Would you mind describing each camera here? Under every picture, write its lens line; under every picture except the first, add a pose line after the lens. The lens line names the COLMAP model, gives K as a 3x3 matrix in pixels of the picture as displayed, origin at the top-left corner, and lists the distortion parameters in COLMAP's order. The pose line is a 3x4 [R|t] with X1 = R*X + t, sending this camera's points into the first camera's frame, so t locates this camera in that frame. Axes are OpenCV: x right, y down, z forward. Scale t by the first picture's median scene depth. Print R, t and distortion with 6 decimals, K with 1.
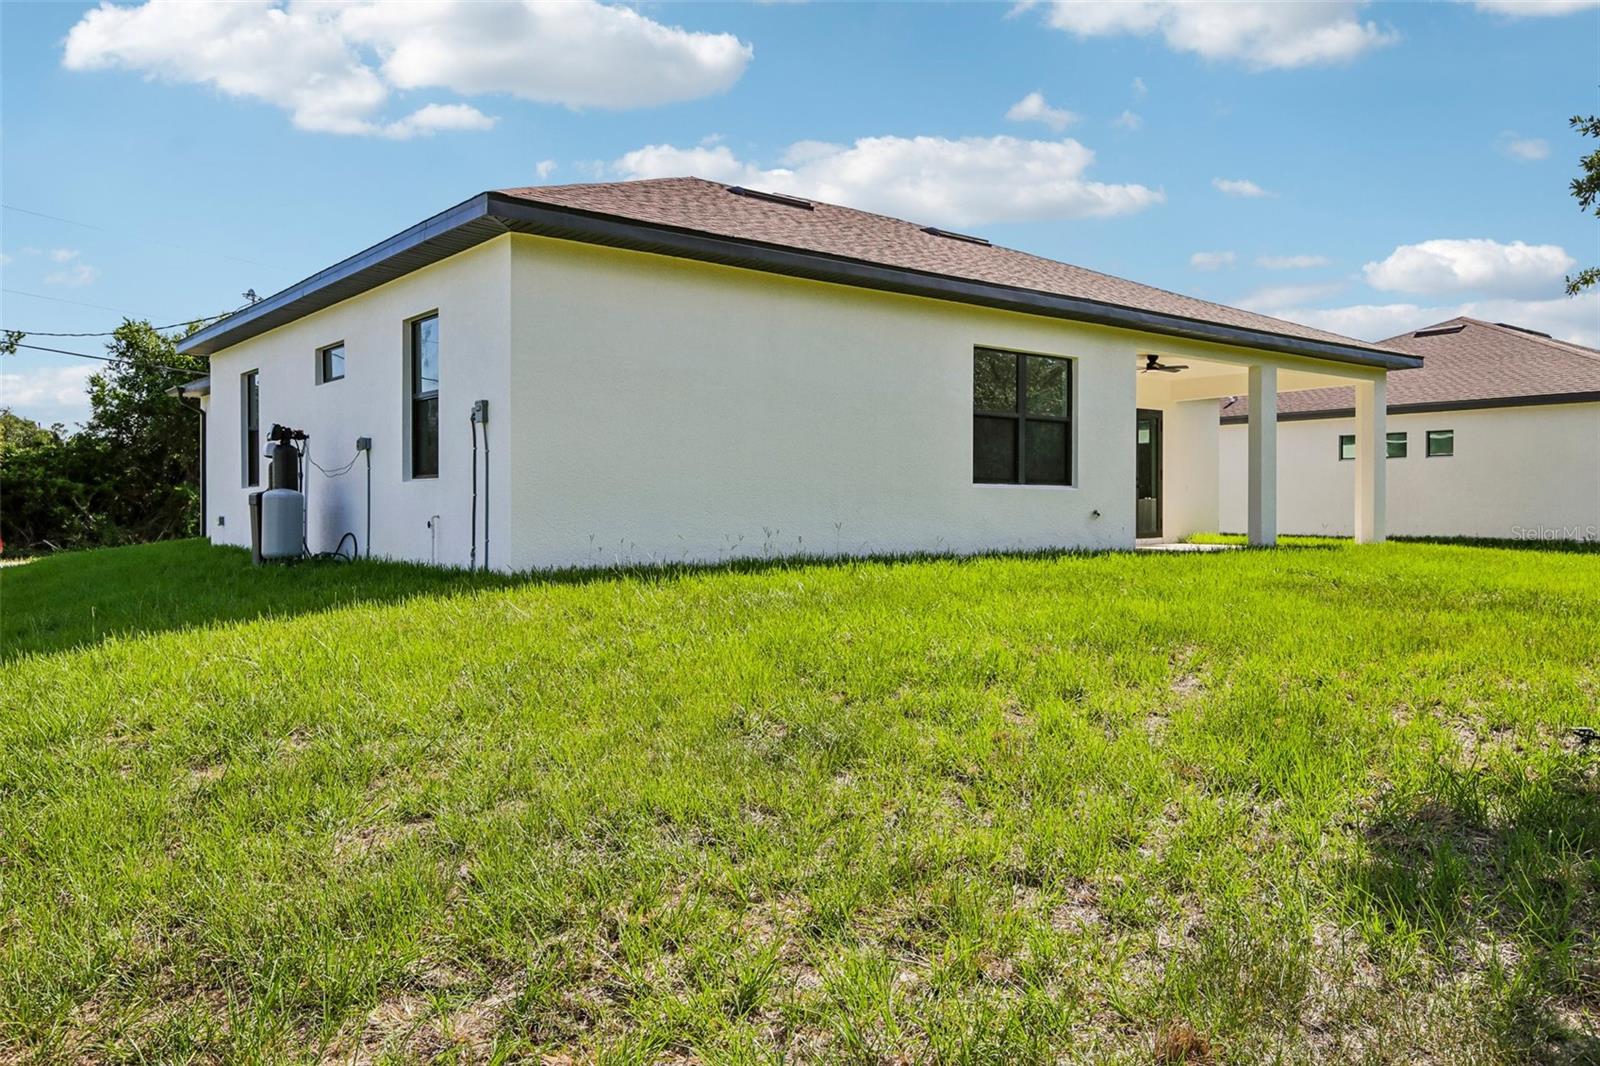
lens RADIAL K [[1181.4, 0, 811.7], [0, 1181.4, 532.4], [0, 0, 1]] dist [0.014527, -0.007664]
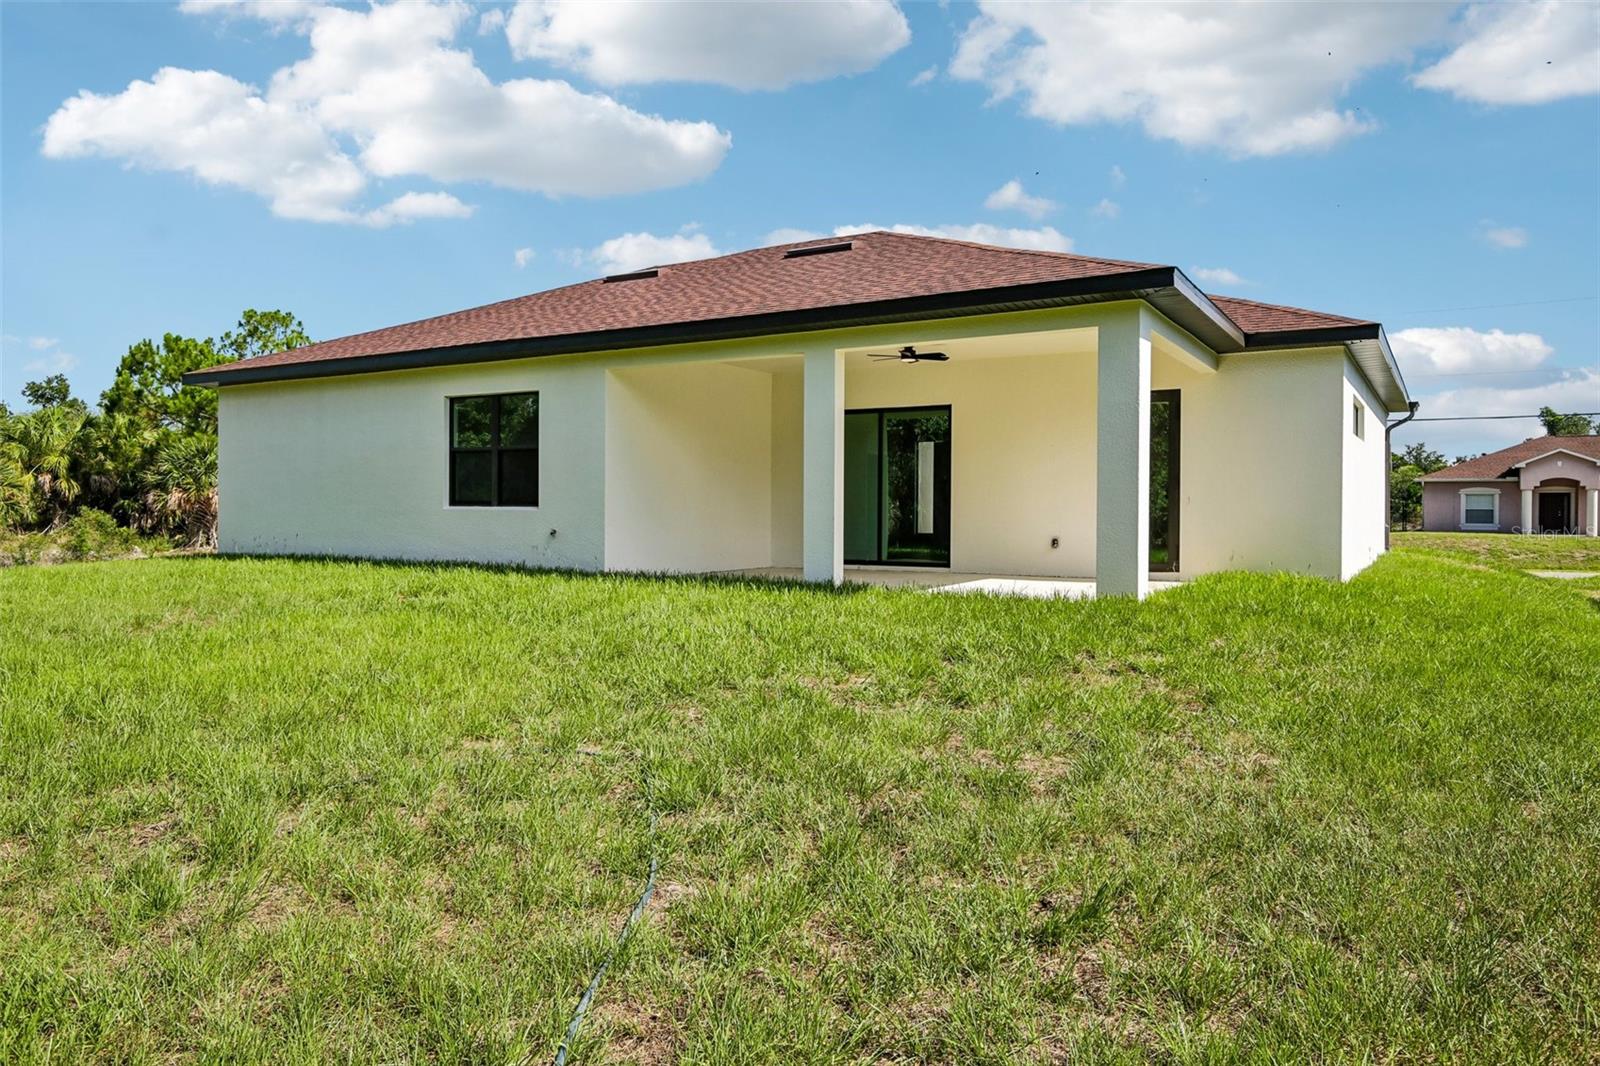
lens RADIAL K [[1109.3, 0, 800.1], [0, 1109.3, 523.4], [0, 0, 1]] dist [-0.015824, -0.001569]
pose [[0.287712, 0.003797, -0.957709, 1.328158], [-0.041644, 0.999096, -0.008549, -0.027024], [0.956811, 0.042342, 0.287610, 0.979097]]
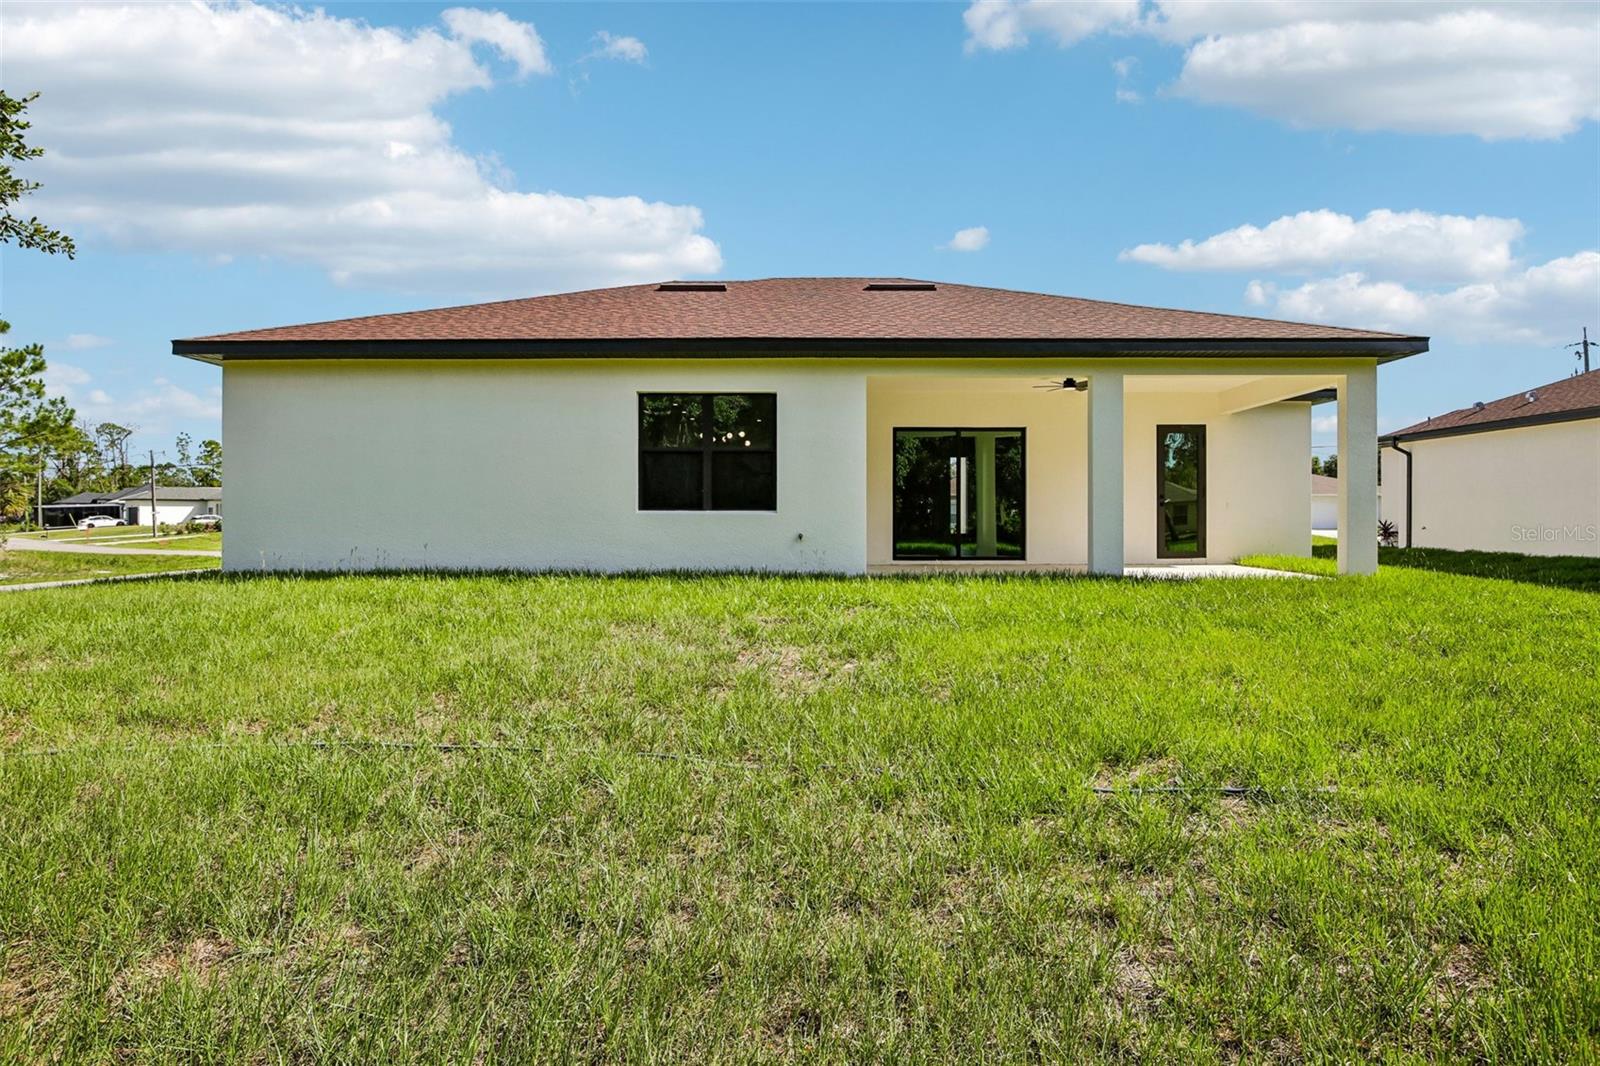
lens RADIAL K [[818.5, 0, 800.0], [0, 818.5, 526.5], [0, 0, 1]] dist [-0.013558, 0.000279]
pose [[0.746358, -0.001013, -0.665544, 0.764417], [-0.014593, 0.999734, -0.017887, -0.012322], [0.665385, 0.023062, 0.746144, 0.480054]]
